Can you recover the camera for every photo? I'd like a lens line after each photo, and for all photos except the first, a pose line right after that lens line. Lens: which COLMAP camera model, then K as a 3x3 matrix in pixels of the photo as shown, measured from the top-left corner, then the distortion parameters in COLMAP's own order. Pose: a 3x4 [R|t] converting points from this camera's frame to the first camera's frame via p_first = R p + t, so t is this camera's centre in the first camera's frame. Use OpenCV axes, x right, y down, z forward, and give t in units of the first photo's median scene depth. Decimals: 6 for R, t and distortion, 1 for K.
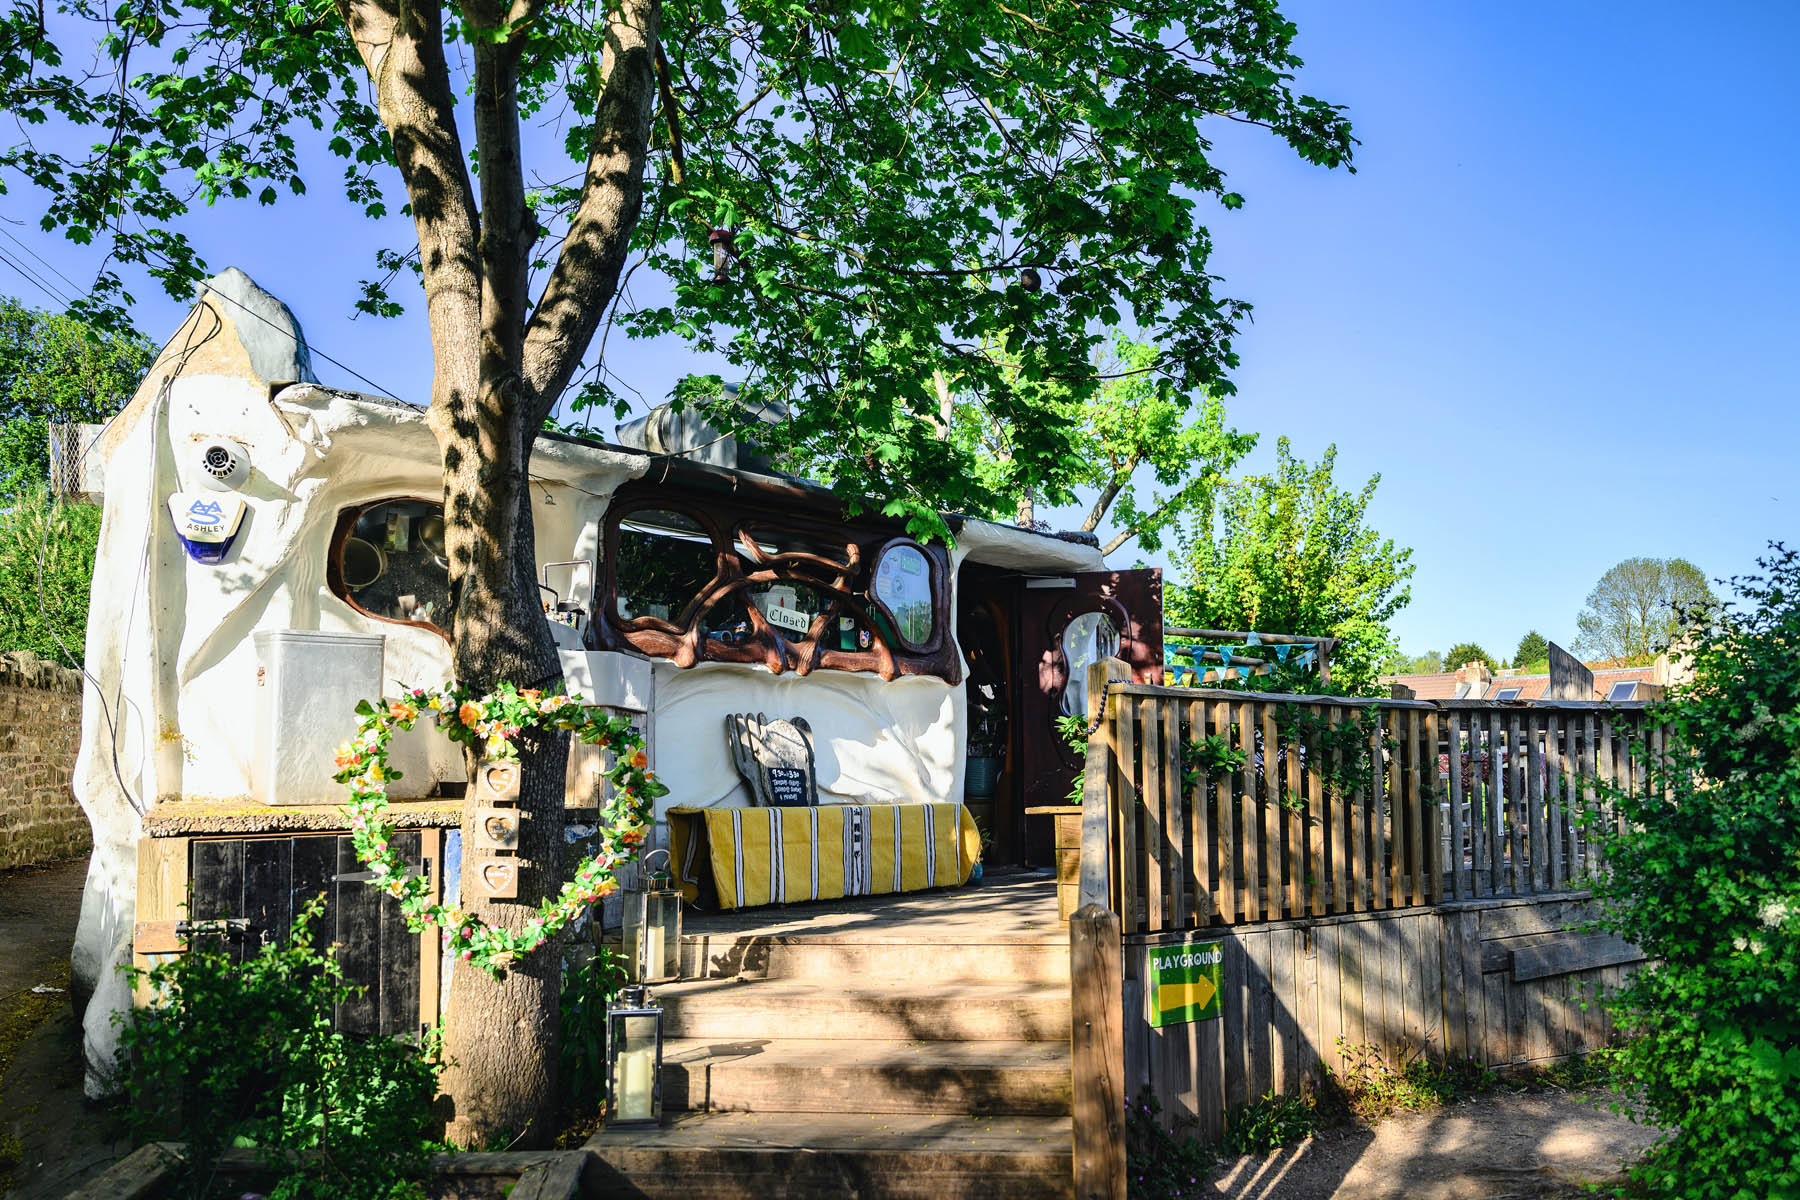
lens RADIAL K [[1629.8, 0, 903.9], [0, 1629.8, 607.7], [0, 0, 1]] dist [0.010186, 0.004734]
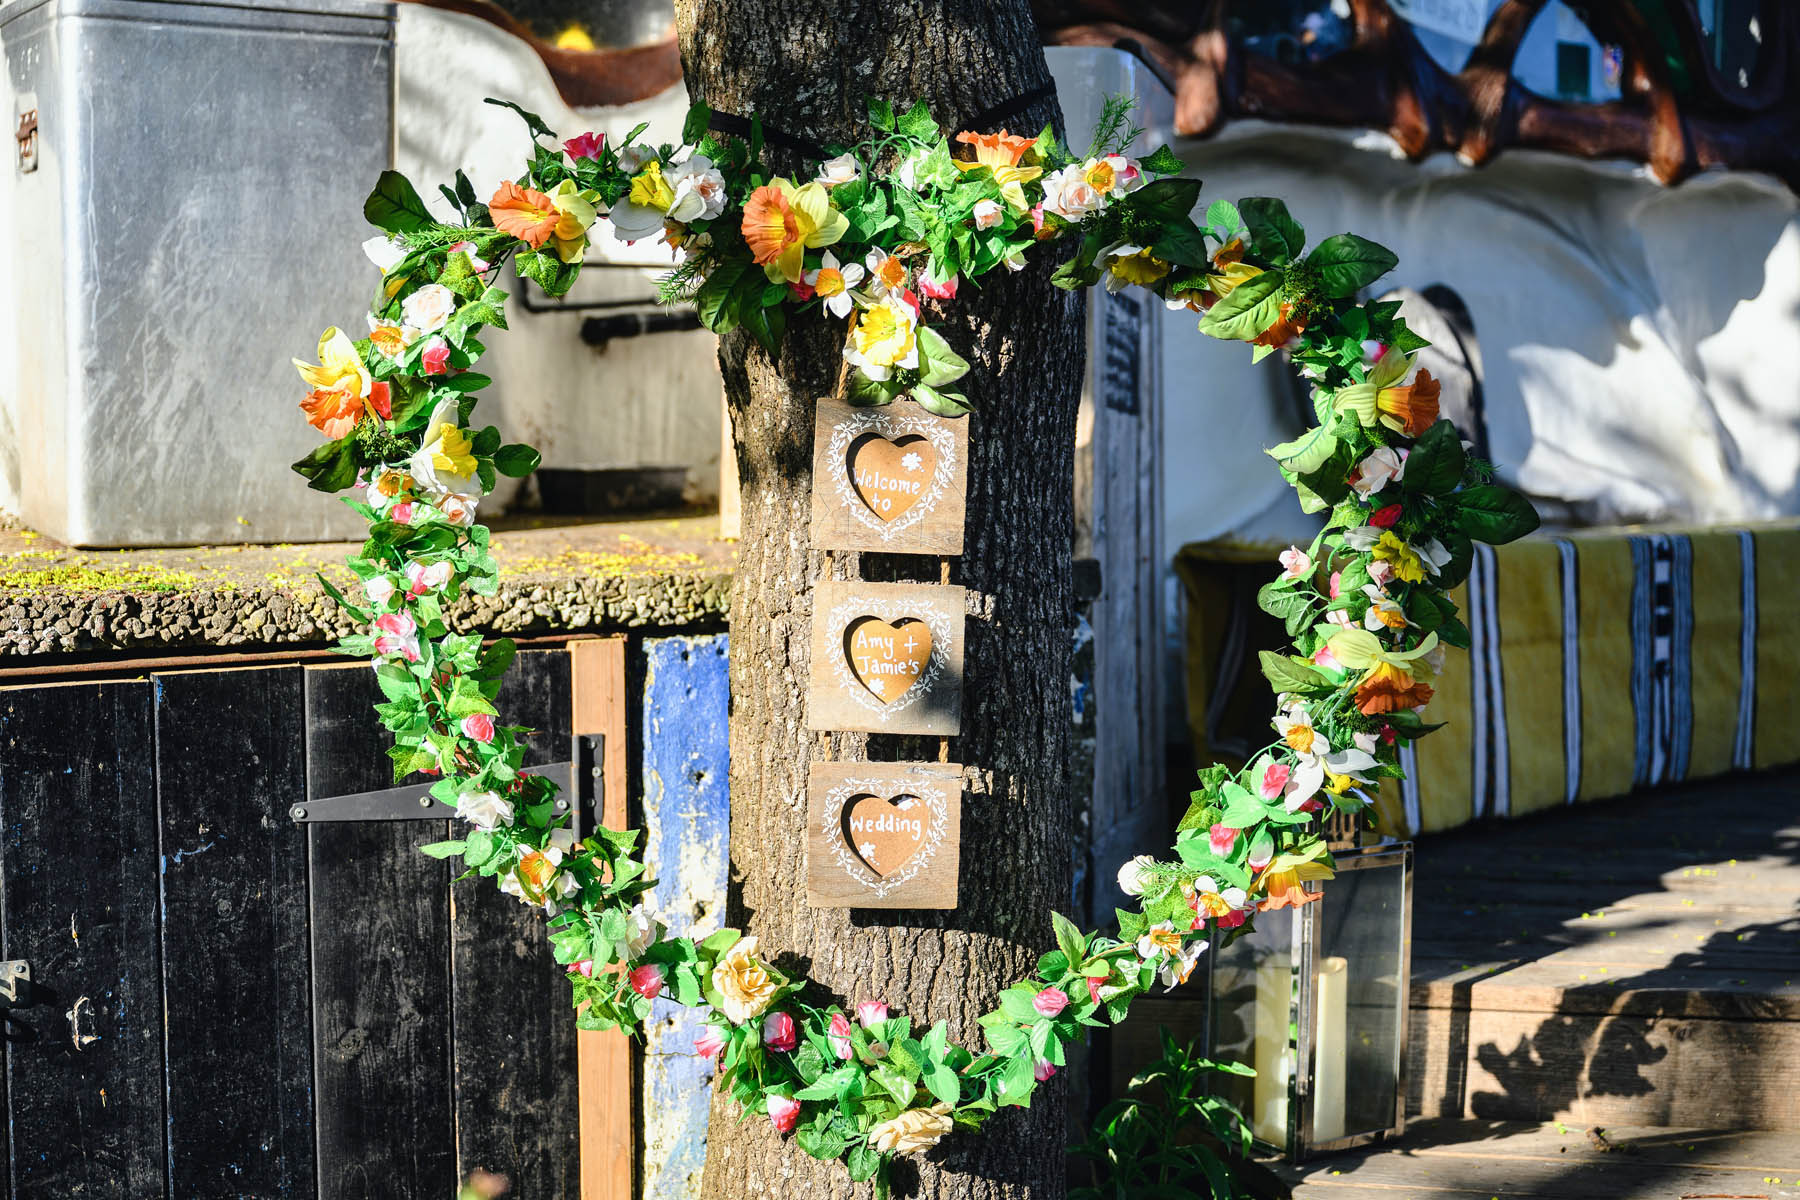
lens RADIAL K [[4320.0, 0, 899.1], [0, 4320.0, 599.0], [0, 0, 1]] dist [-0.078786, 0.000000]
pose [[0.984211, 0.005547, -0.176913, -0.121025], [0.018935, 0.990474, 0.136394, 0.029324], [0.175985, -0.137591, 0.974730, 0.309848]]
